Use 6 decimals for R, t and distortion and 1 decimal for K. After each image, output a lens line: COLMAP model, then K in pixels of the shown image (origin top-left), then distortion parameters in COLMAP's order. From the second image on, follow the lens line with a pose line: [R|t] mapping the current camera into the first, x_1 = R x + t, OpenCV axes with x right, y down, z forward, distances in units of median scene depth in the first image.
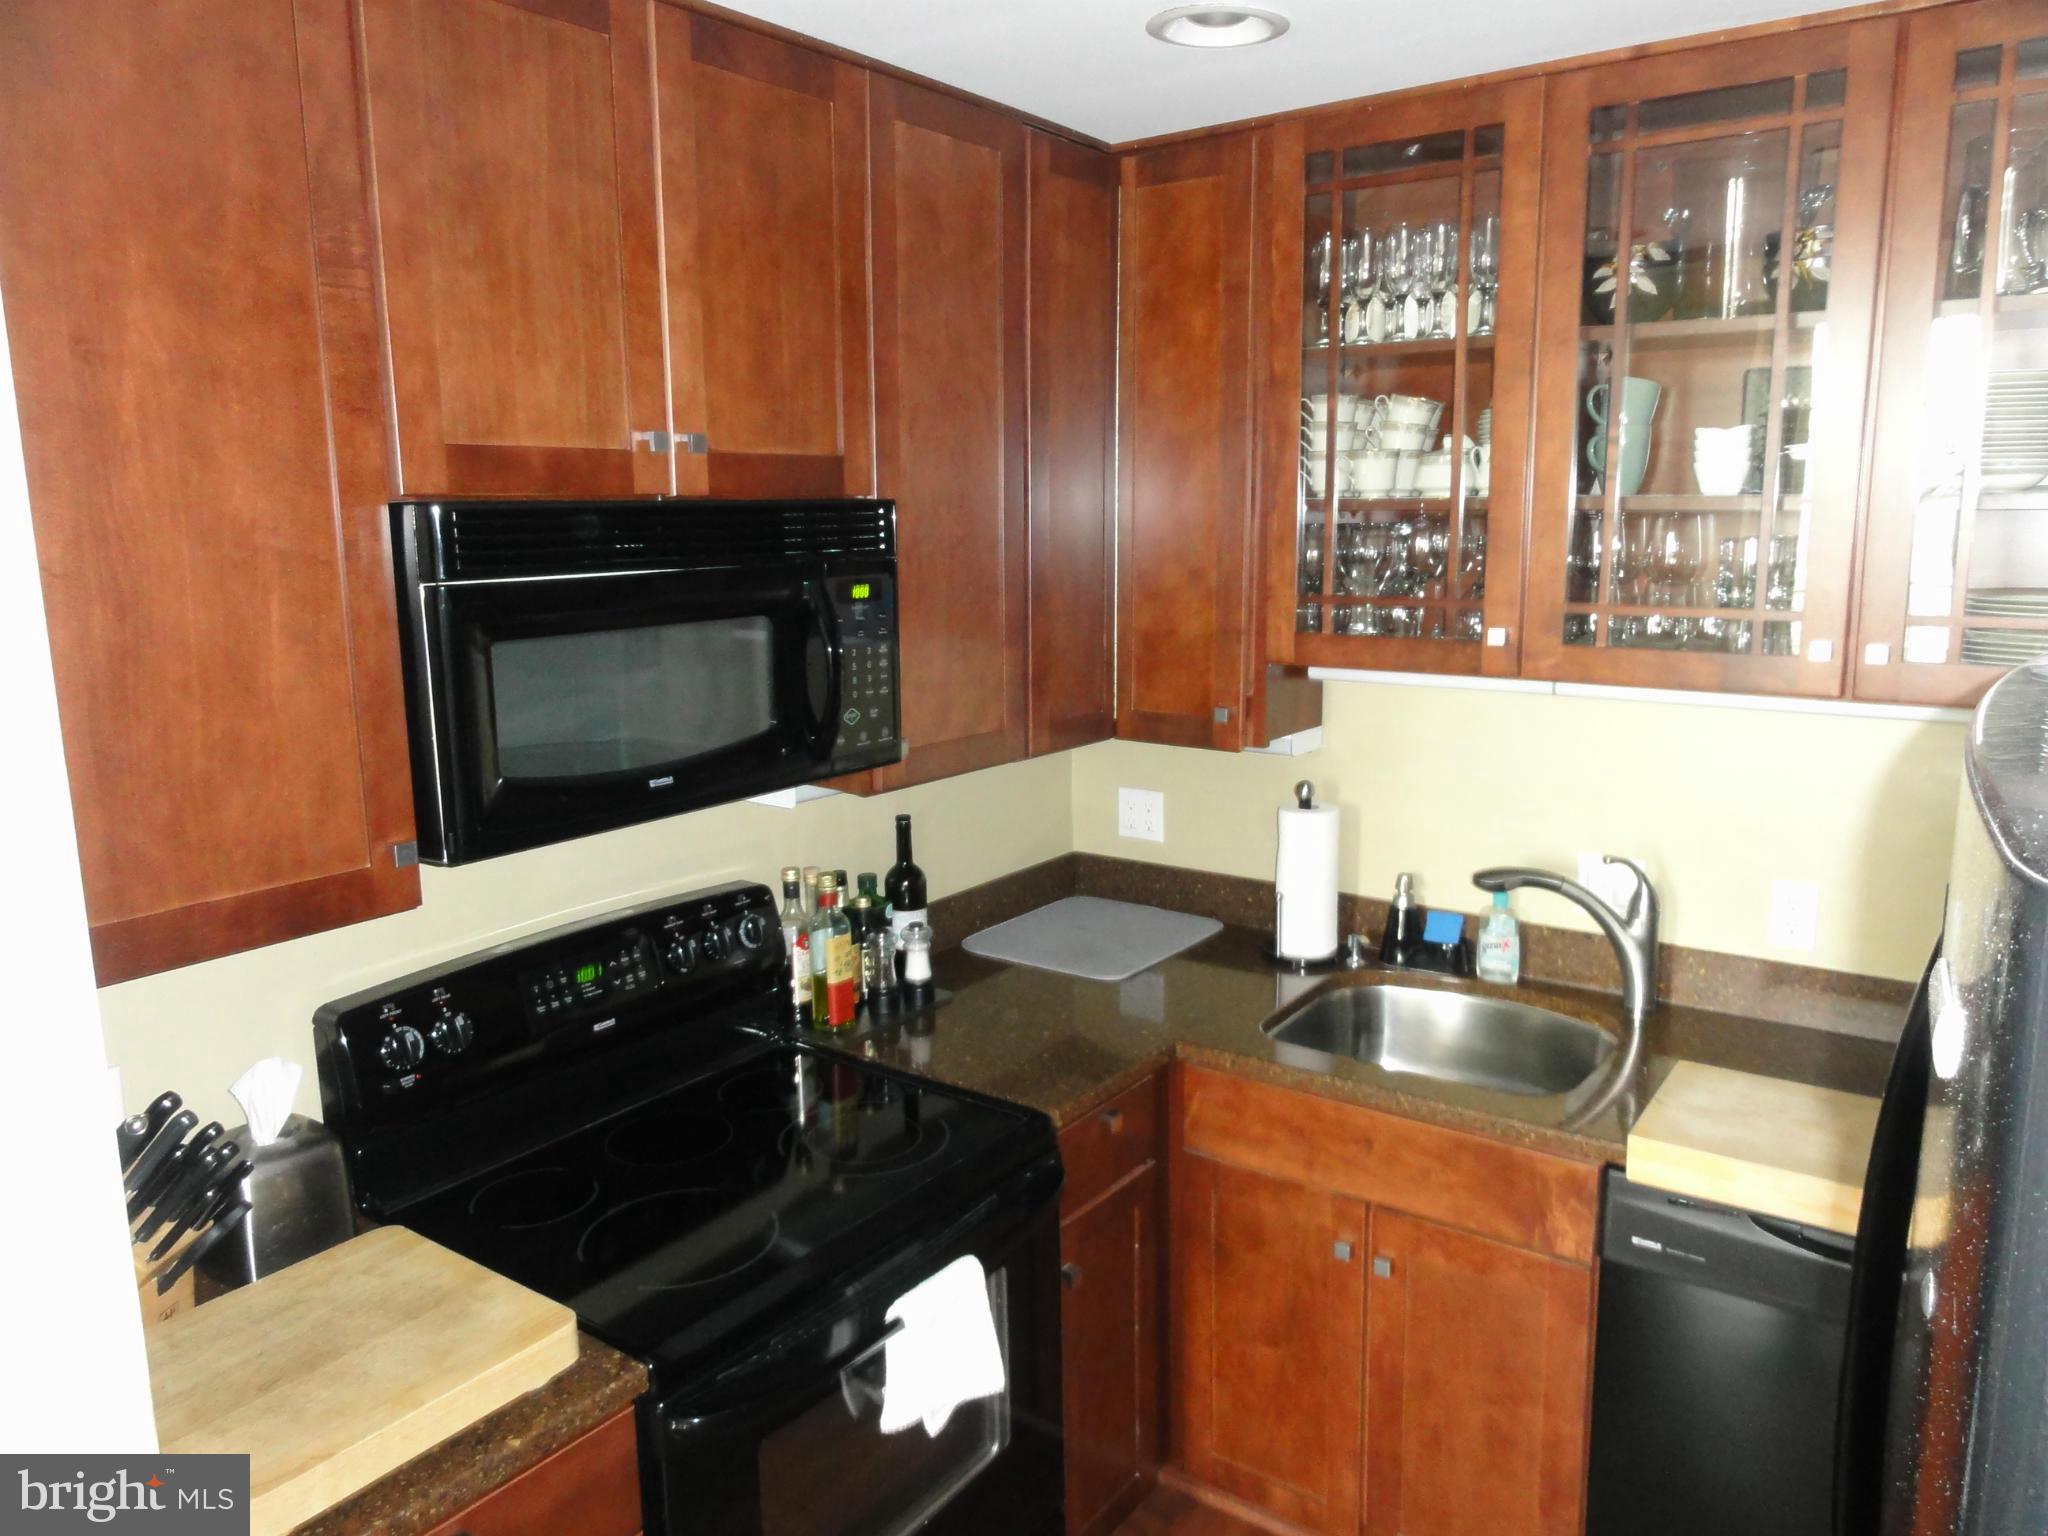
lens RADIAL K [[1440.1, 0, 1028.8], [0, 1440.1, 758.6], [0, 0, 1]] dist [-0.007134, 0.006142]
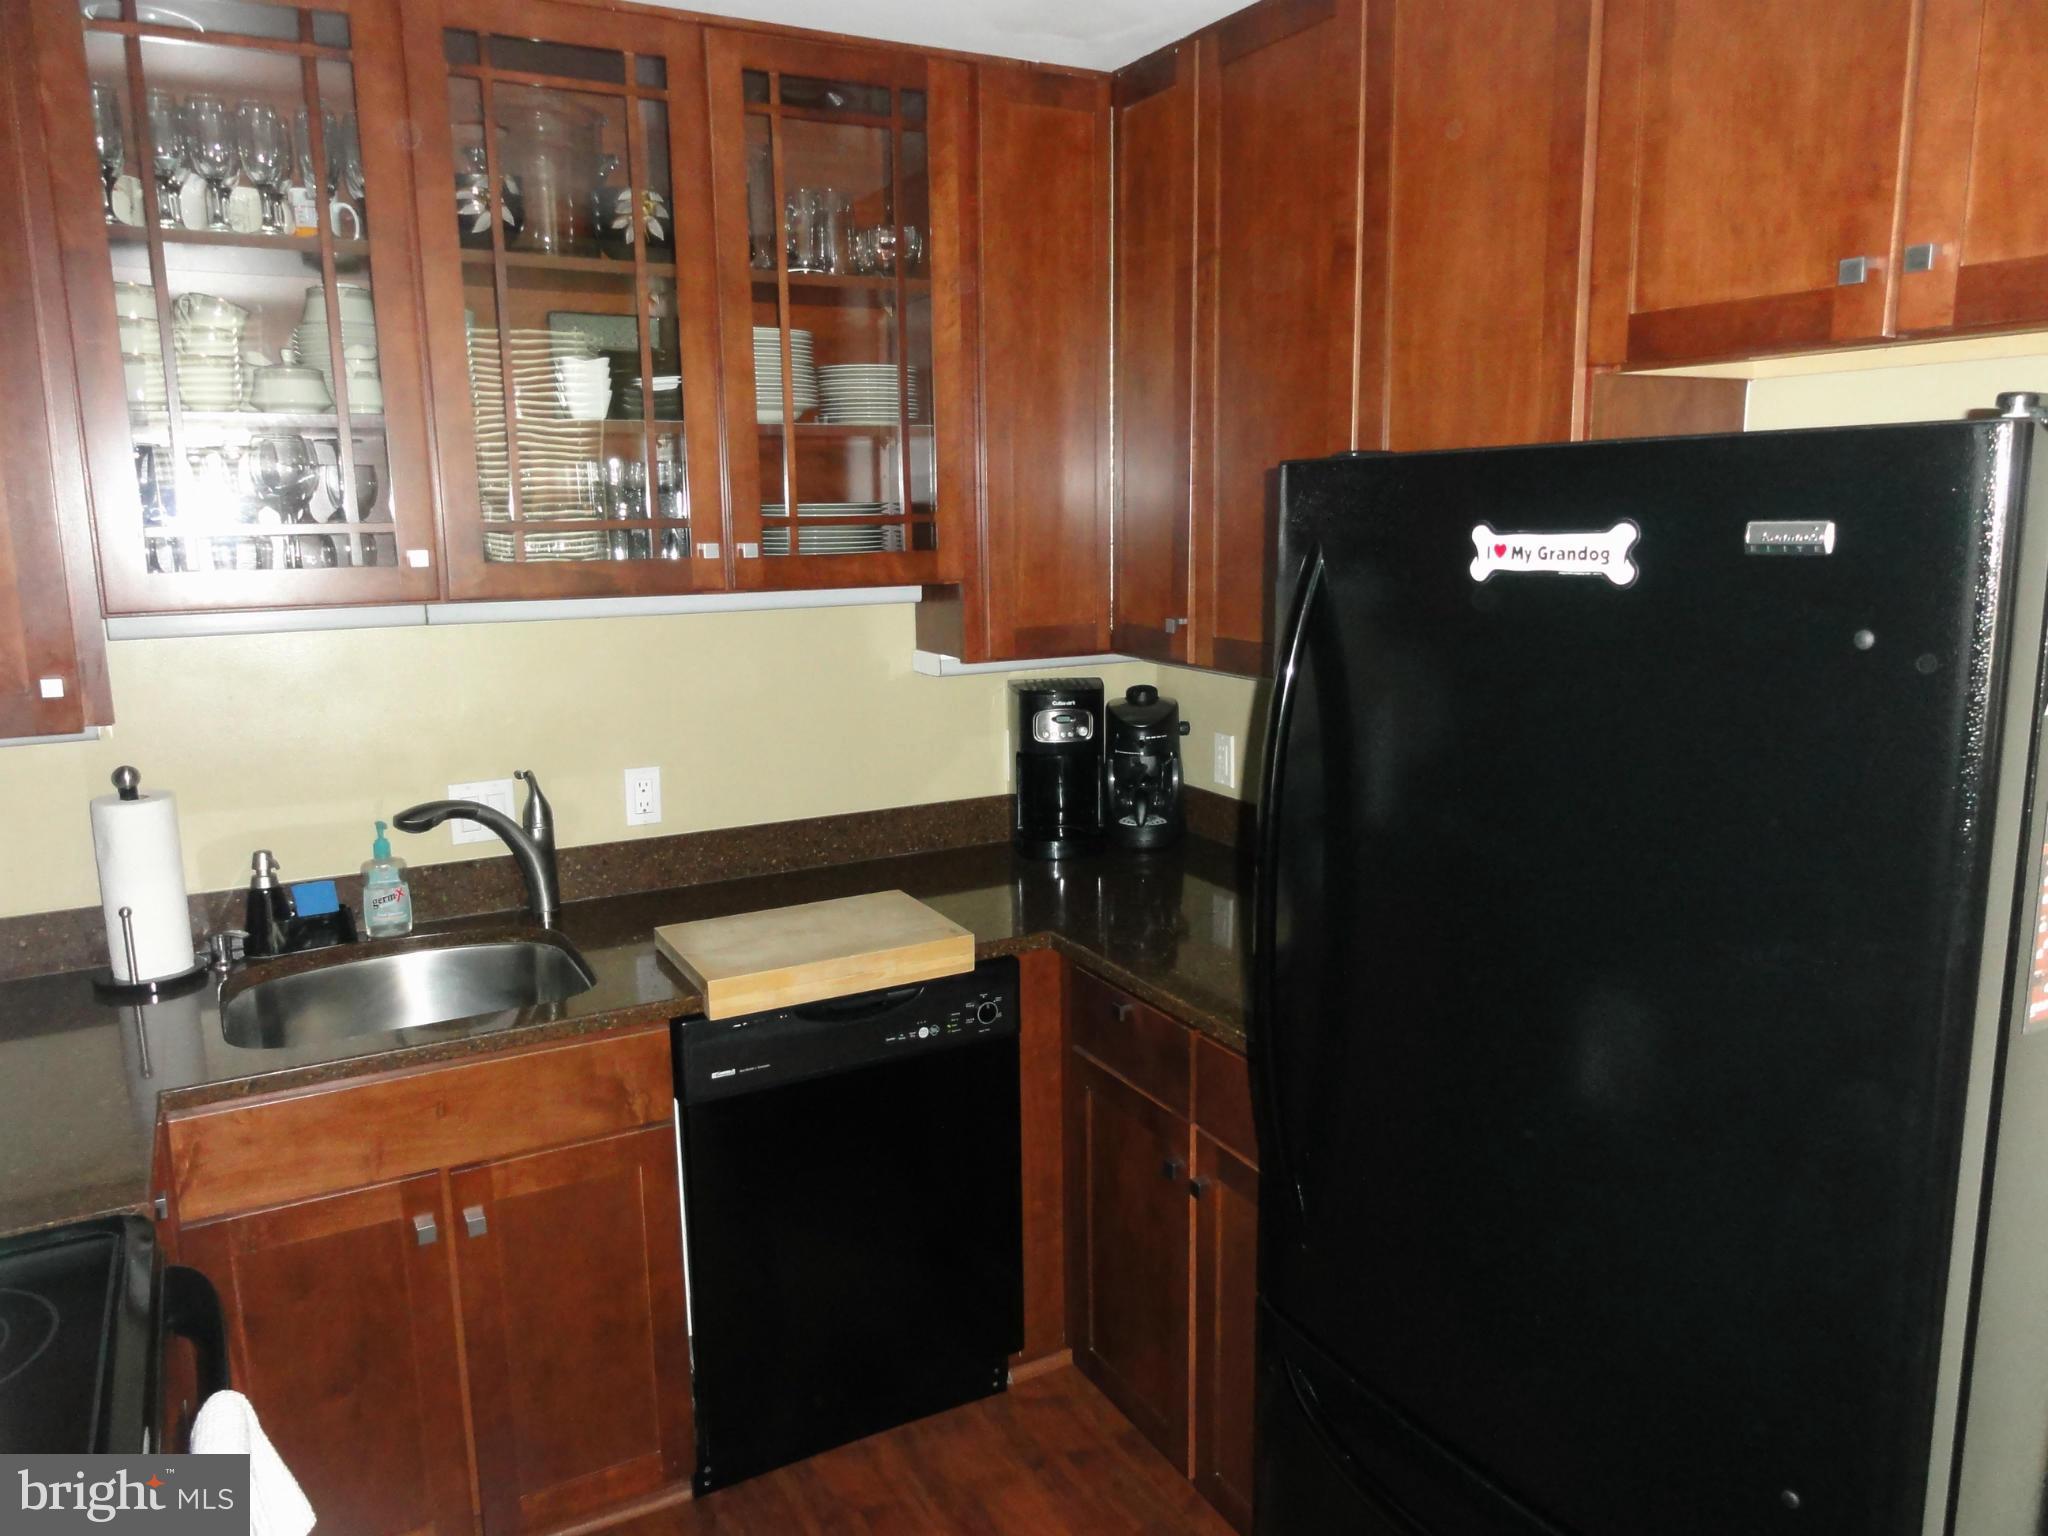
lens RADIAL K [[1440.1, 0, 1017.1], [0, 1440.1, 762.5], [0, 0, 1]] dist [-0.007134, 0.006142]
pose [[0.420741, -0.157092, 0.893476, -0.360006], [0.165193, 0.981693, 0.094812, 0.022163], [-0.892013, 0.107705, 0.438989, 0.216927]]
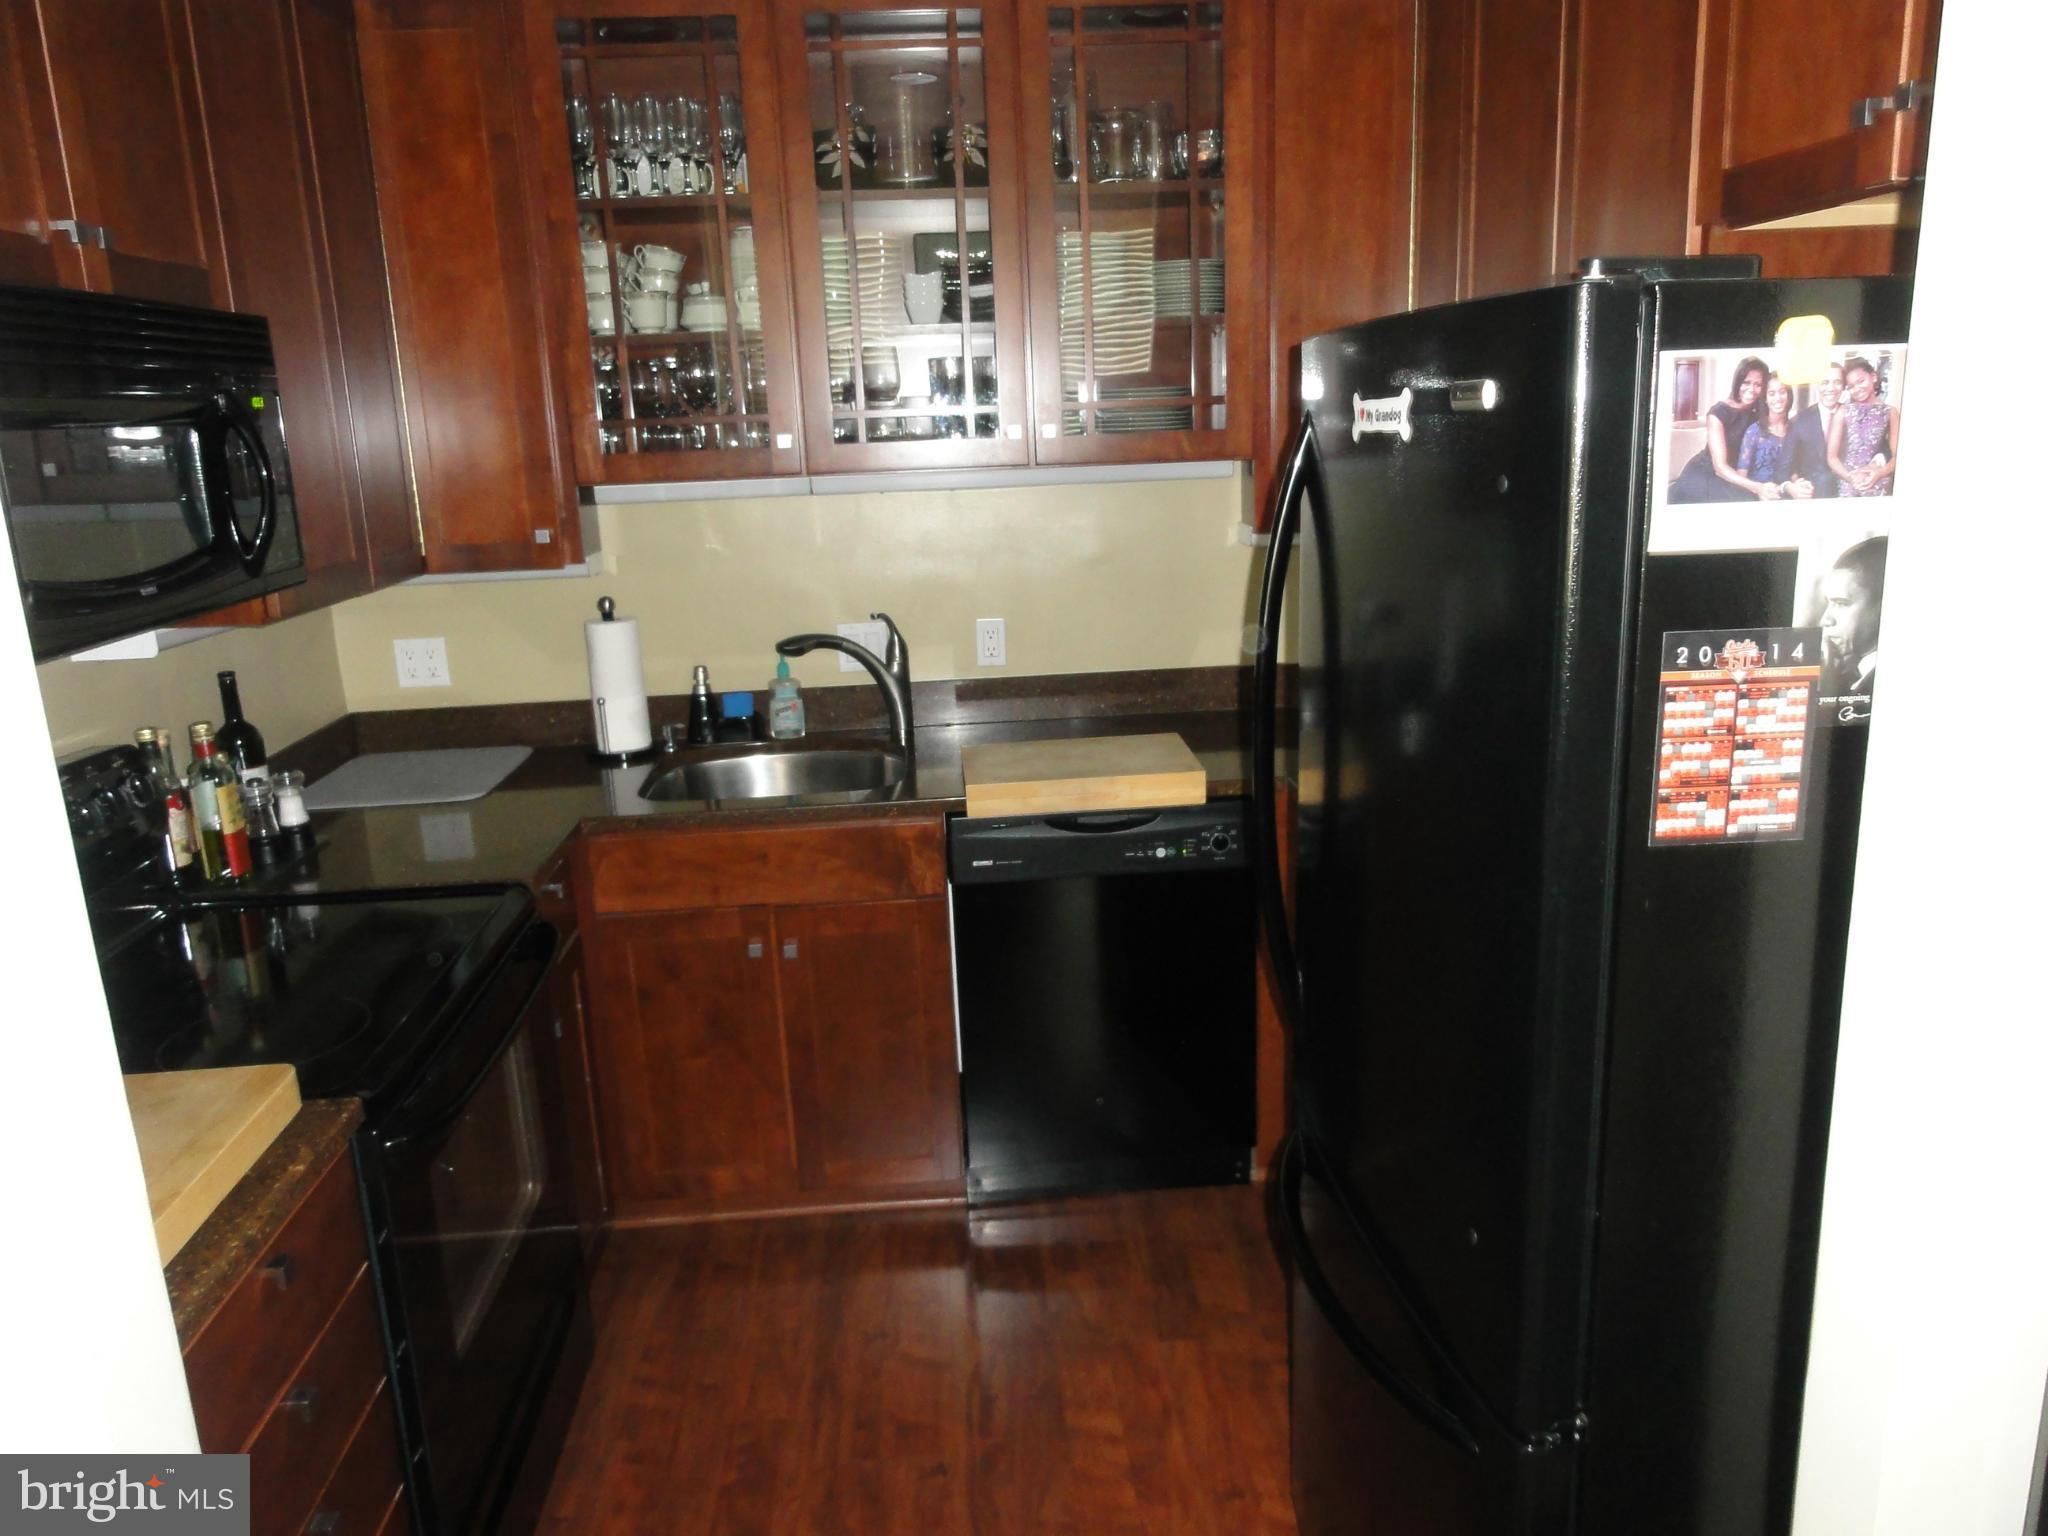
lens RADIAL K [[1440.1, 0, 1013.9], [0, 1440.1, 761.7], [0, 0, 1]] dist [-0.007134, 0.006142]
pose [[0.767800, -0.172996, 0.616892, -0.313407], [0.142202, 0.984855, 0.099197, 0.086008], [-0.624709, 0.011560, 0.780772, -0.086771]]
